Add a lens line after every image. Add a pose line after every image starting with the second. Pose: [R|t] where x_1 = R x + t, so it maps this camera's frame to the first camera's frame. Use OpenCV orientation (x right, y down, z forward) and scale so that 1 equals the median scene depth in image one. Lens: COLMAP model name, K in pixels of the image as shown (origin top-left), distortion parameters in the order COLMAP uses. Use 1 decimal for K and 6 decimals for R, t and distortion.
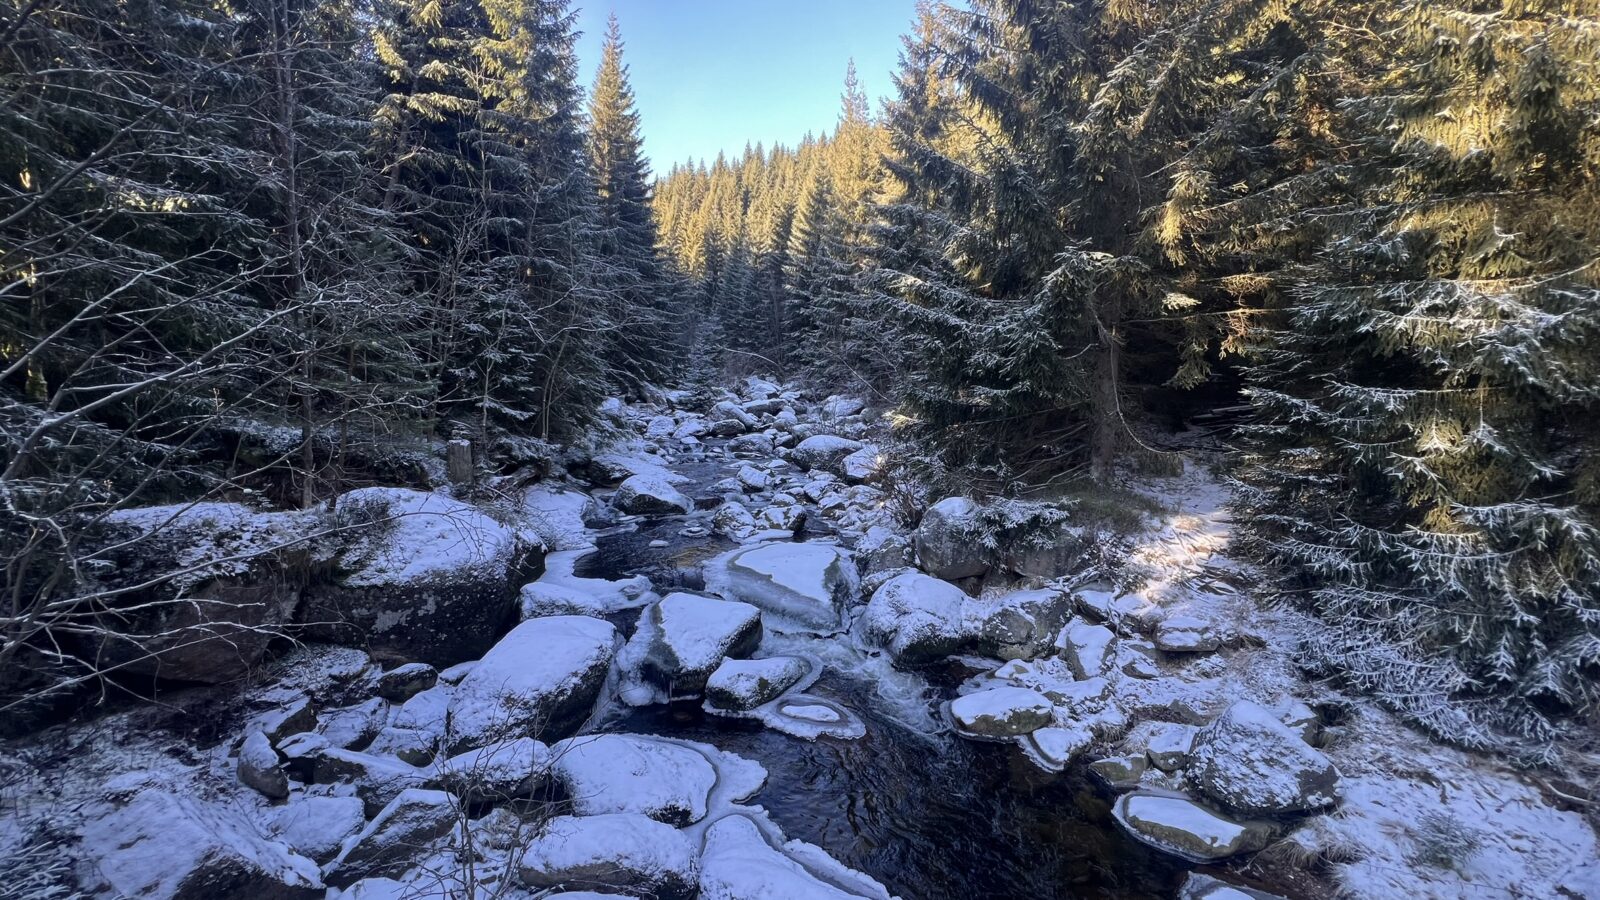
lens RADIAL K [[634.7, 0, 800.4], [0, 634.7, 449.8], [0, 0, 1]] dist [-0.001940, -0.000233]
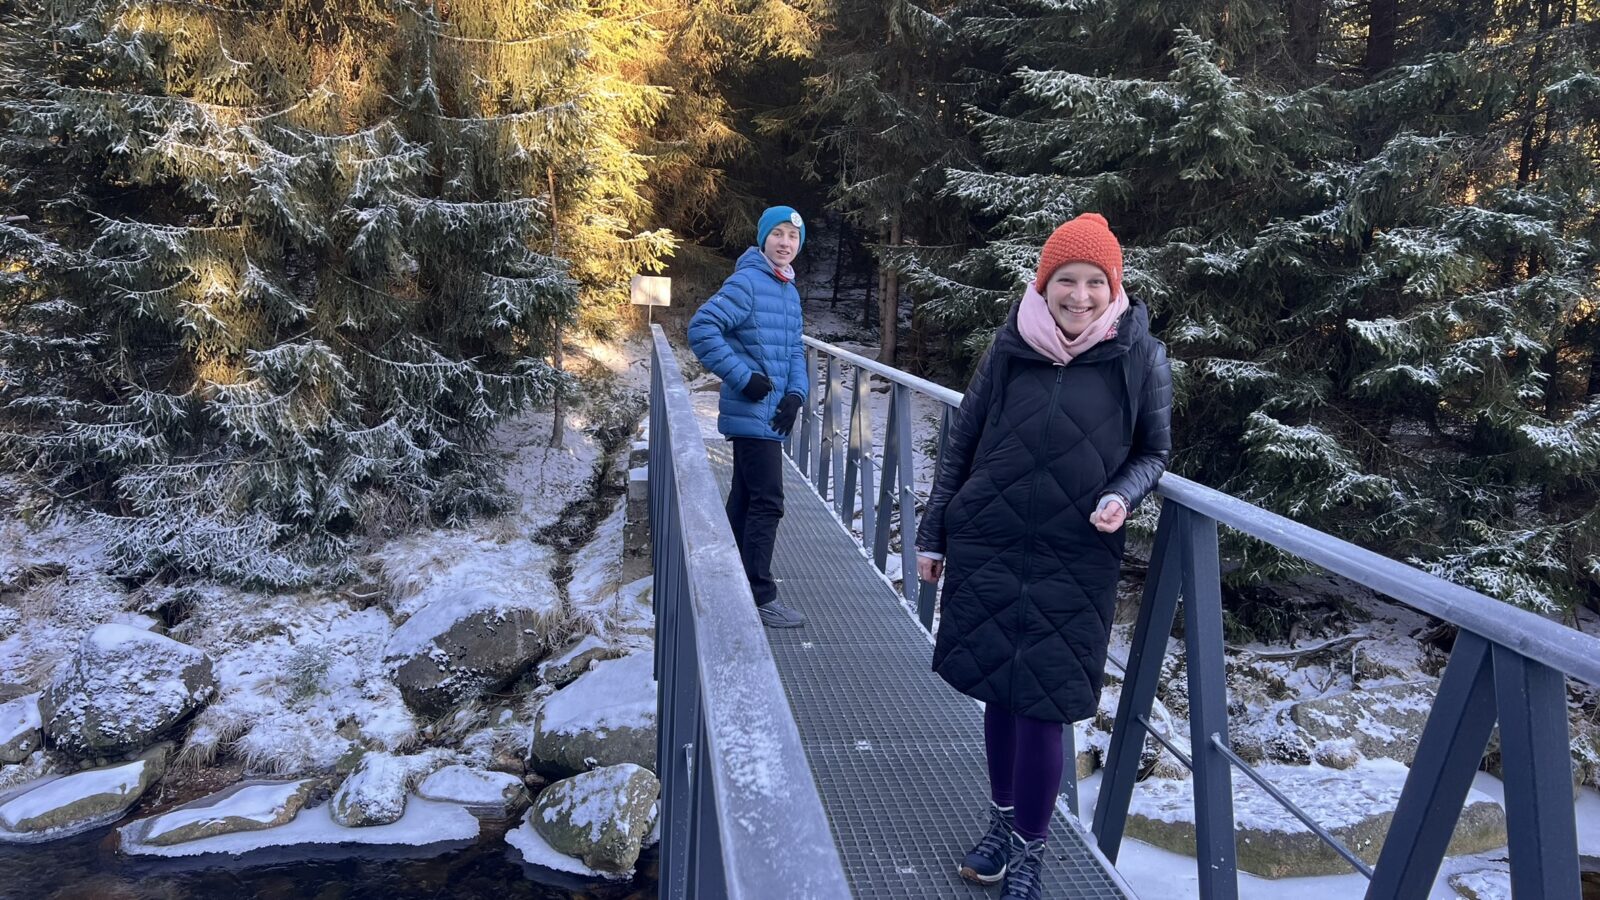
lens RADIAL K [[1224.6, 0, 800.1], [0, 1224.6, 449.9], [0, 0, 1]] dist [-0.003181, -0.002833]
pose [[0.184192, -0.171905, 0.967741, -0.617077], [0.056726, 0.984805, 0.164140, -0.022239], [-0.981252, 0.024663, 0.191144, -0.163914]]
